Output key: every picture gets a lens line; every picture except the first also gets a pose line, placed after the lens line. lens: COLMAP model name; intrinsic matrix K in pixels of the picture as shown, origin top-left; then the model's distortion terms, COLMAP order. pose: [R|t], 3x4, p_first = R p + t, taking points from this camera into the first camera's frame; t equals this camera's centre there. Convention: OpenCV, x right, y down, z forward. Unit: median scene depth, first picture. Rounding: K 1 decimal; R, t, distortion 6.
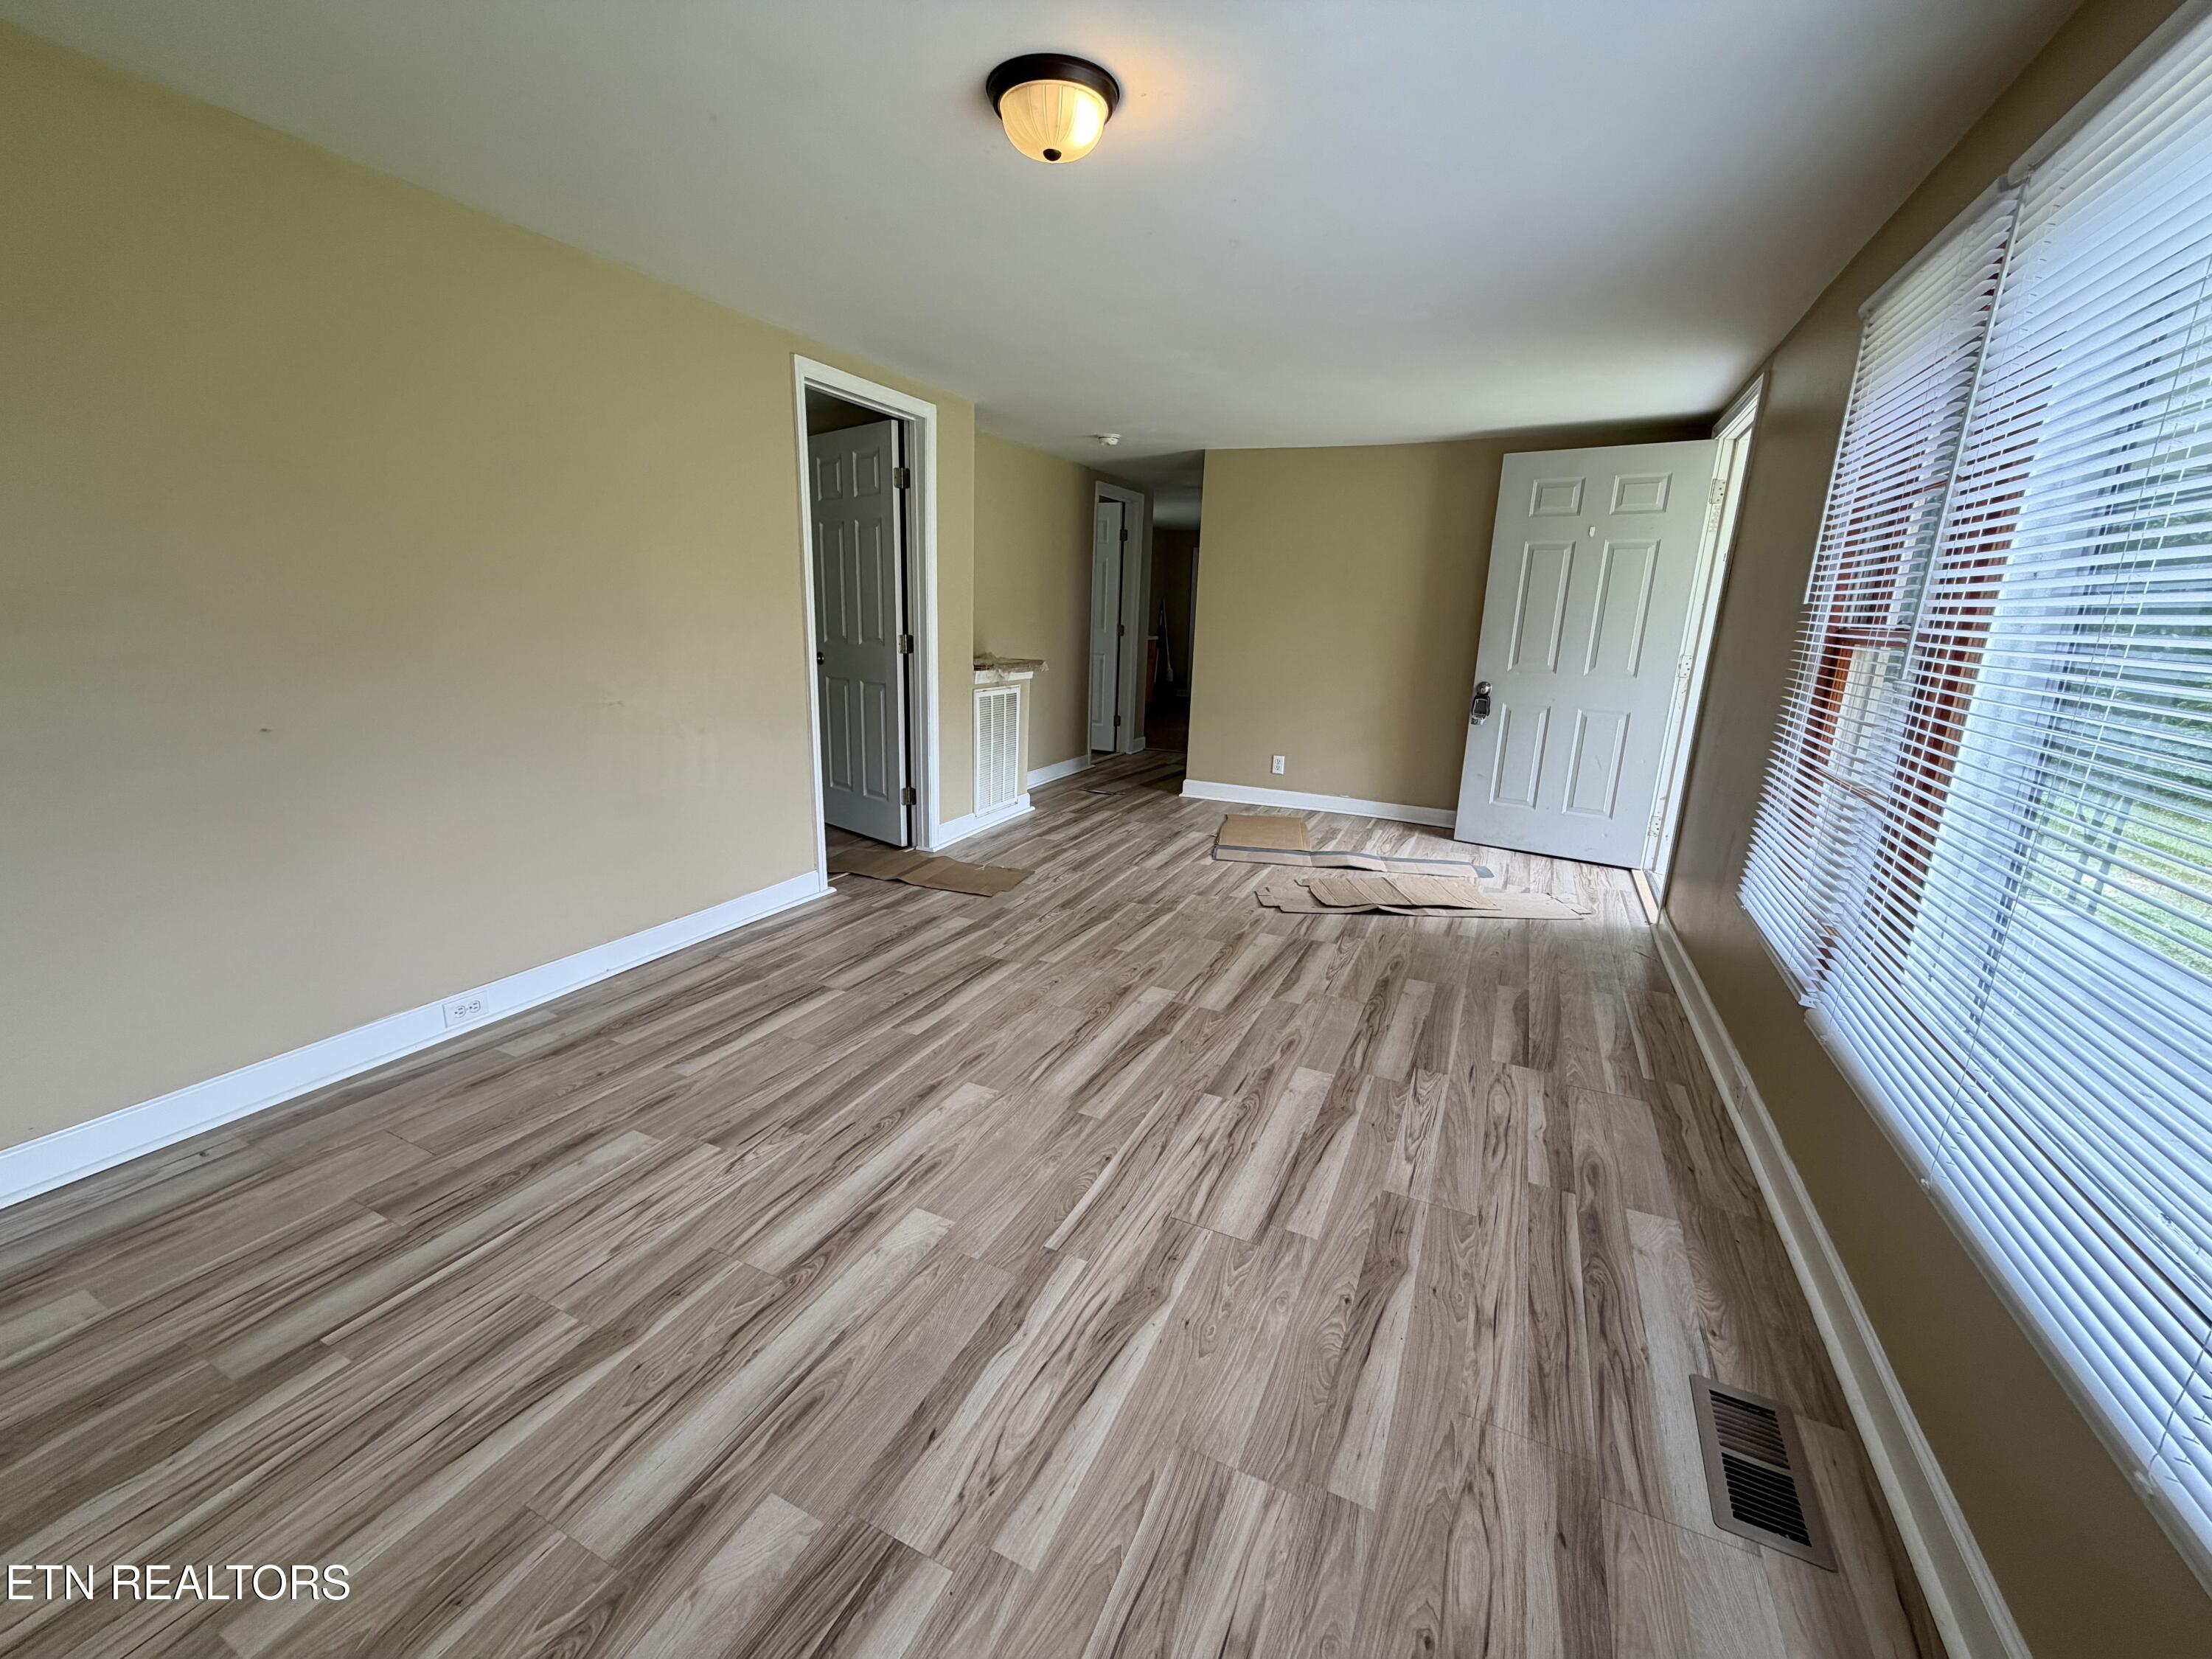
lens RADIAL K [[883.6, 0, 1114.4], [0, 883.6, 817.7], [0, 0, 1]] dist [-0.000480, -0.000336]
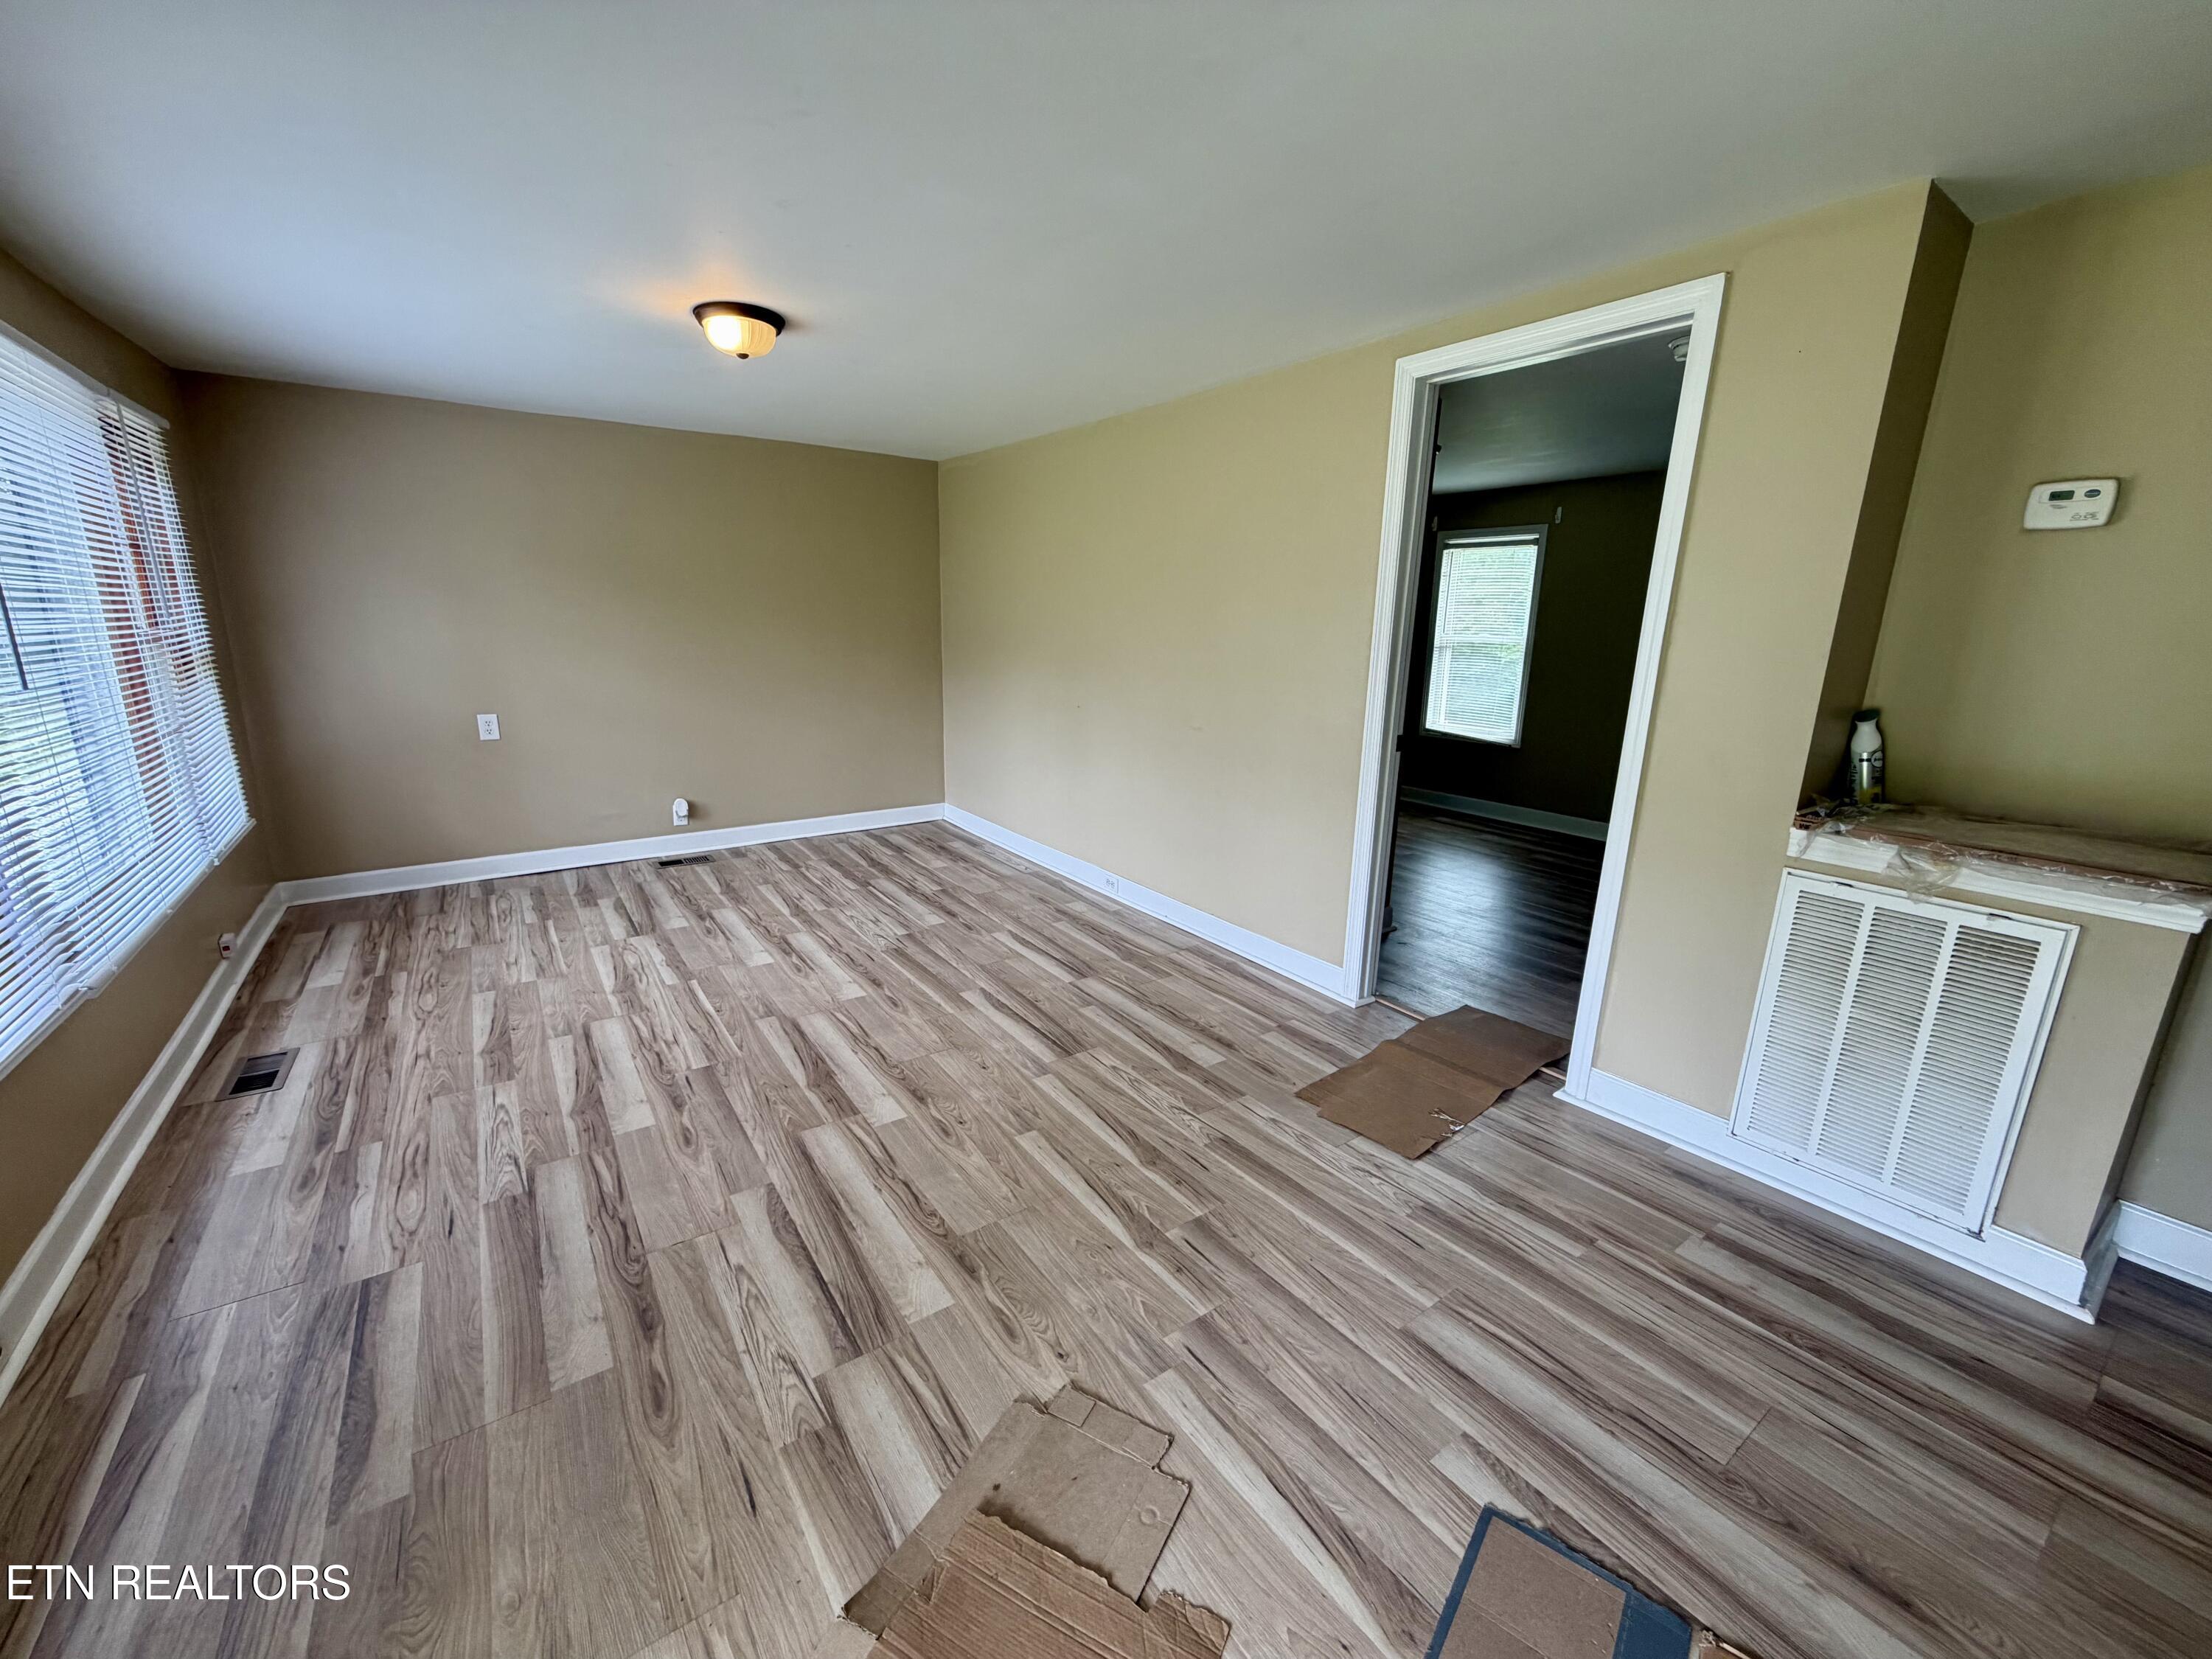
lens RADIAL K [[883.6, 0, 1100.6], [0, 883.6, 822.5], [0, 0, 1]] dist [-0.000480, -0.000336]
pose [[-0.502726, 0.158391, -0.849811, 0.703436], [-0.229602, 0.923294, 0.307913, -0.408426], [0.833397, 0.349915, -0.427797, 1.641481]]
